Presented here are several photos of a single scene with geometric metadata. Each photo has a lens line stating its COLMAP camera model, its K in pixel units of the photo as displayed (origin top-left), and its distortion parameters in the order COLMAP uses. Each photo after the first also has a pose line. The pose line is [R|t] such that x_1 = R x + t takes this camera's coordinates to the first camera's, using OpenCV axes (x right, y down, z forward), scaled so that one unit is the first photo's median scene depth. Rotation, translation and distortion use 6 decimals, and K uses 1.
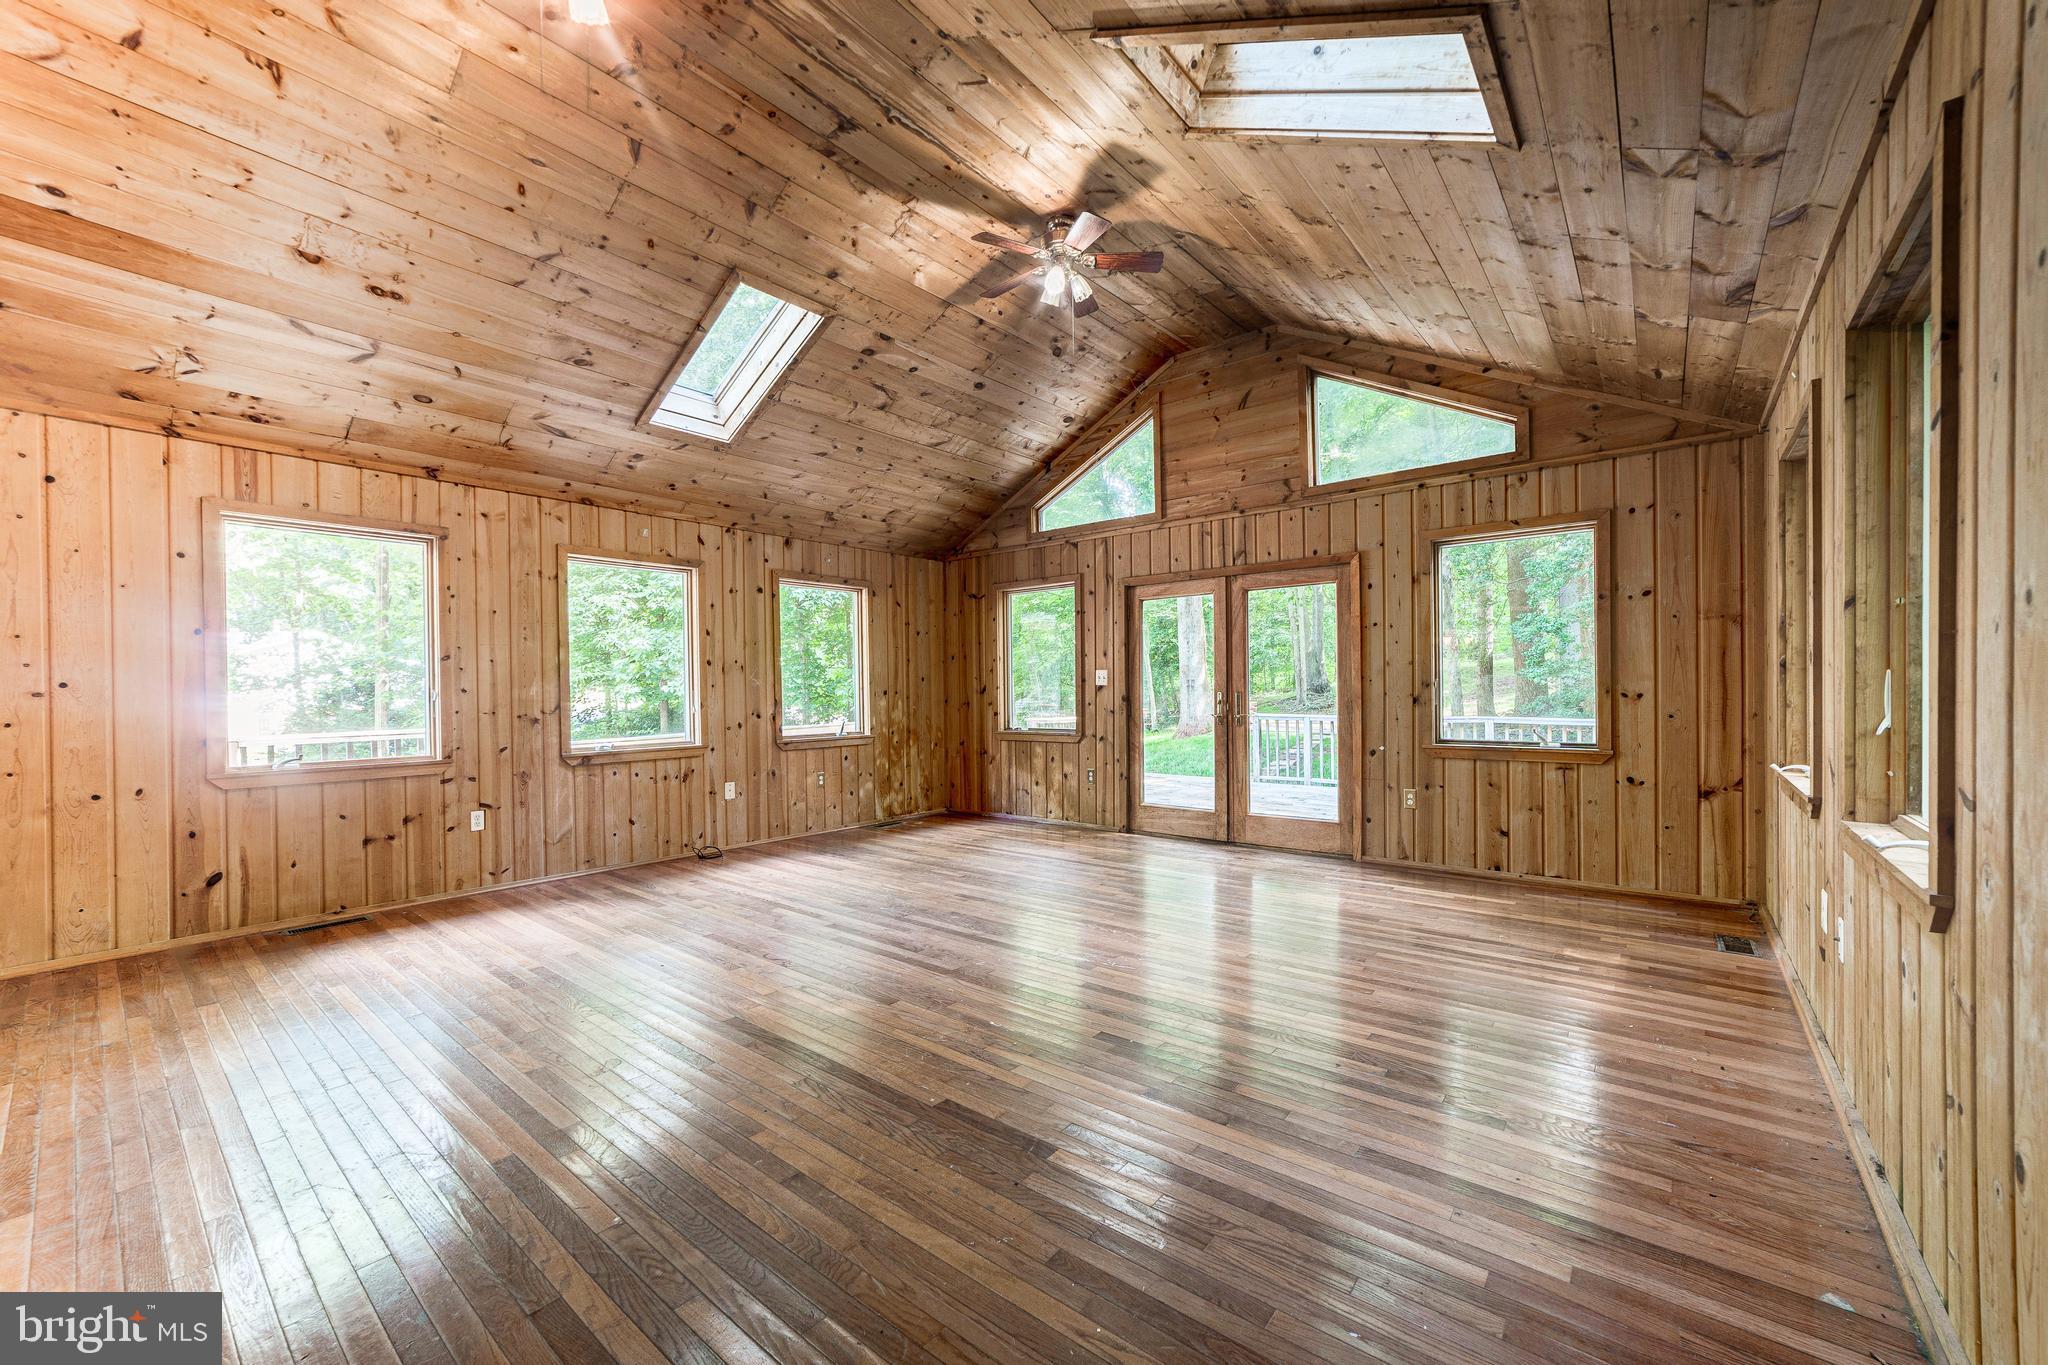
lens RADIAL K [[791.4, 0, 1036.2], [0, 791.4, 692.4], [0, 0, 1]] dist [-0.007127, 0.000286]
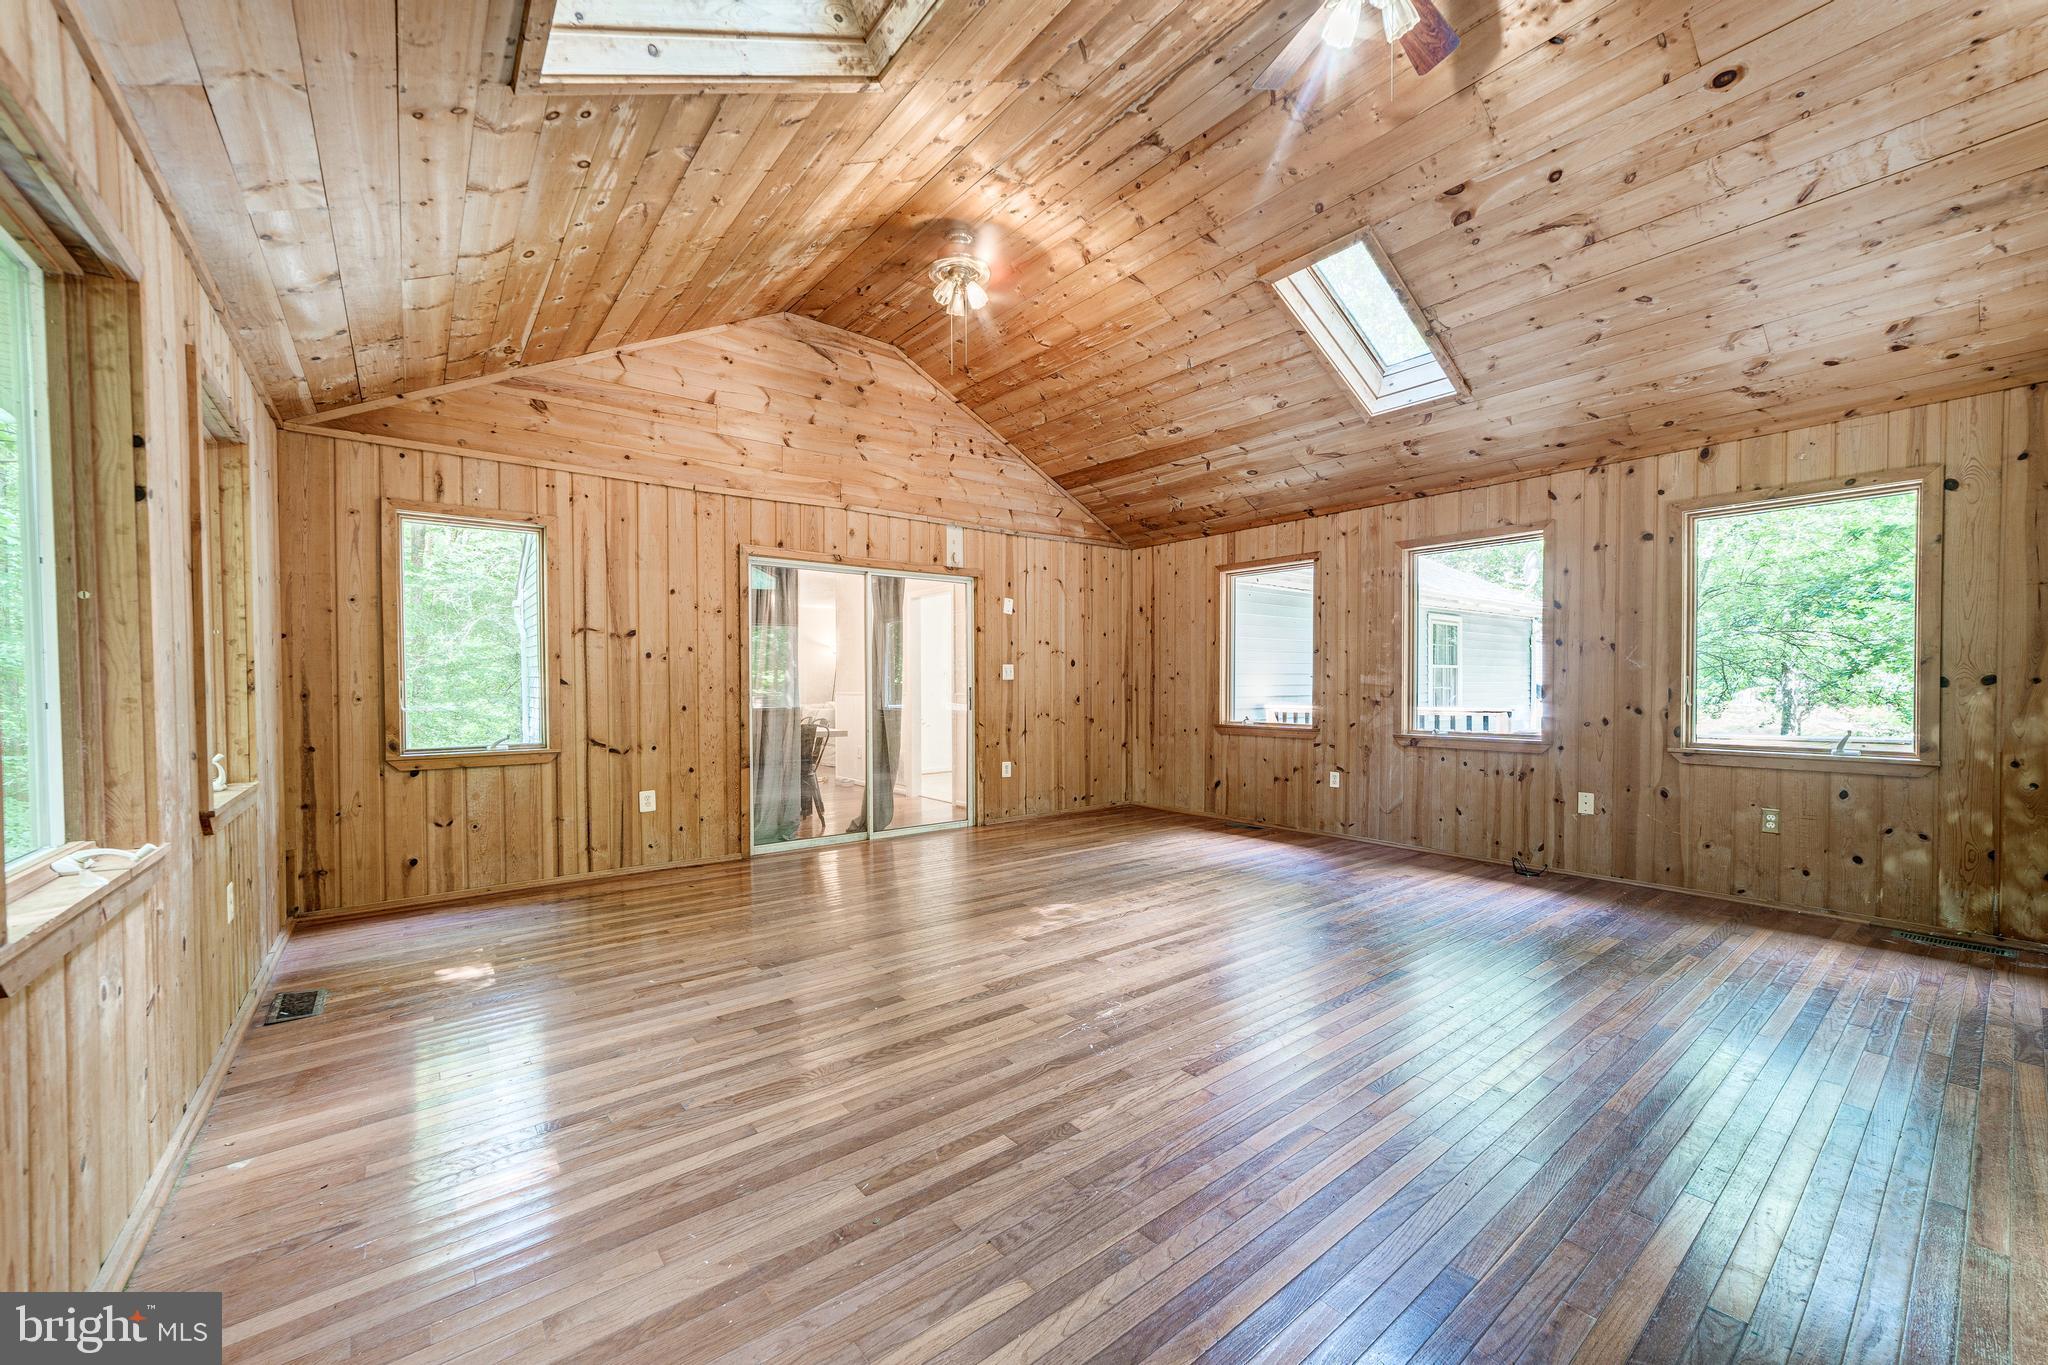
lens RADIAL K [[791.4, 0, 1036.2], [0, 791.4, 692.4], [0, 0, 1]] dist [-0.007127, 0.000286]
pose [[-0.207310, 0.024436, -0.977970, 0.562716], [0.003191, 0.999700, 0.024302, -0.007913], [0.978270, 0.001917, -0.207325, 0.720098]]
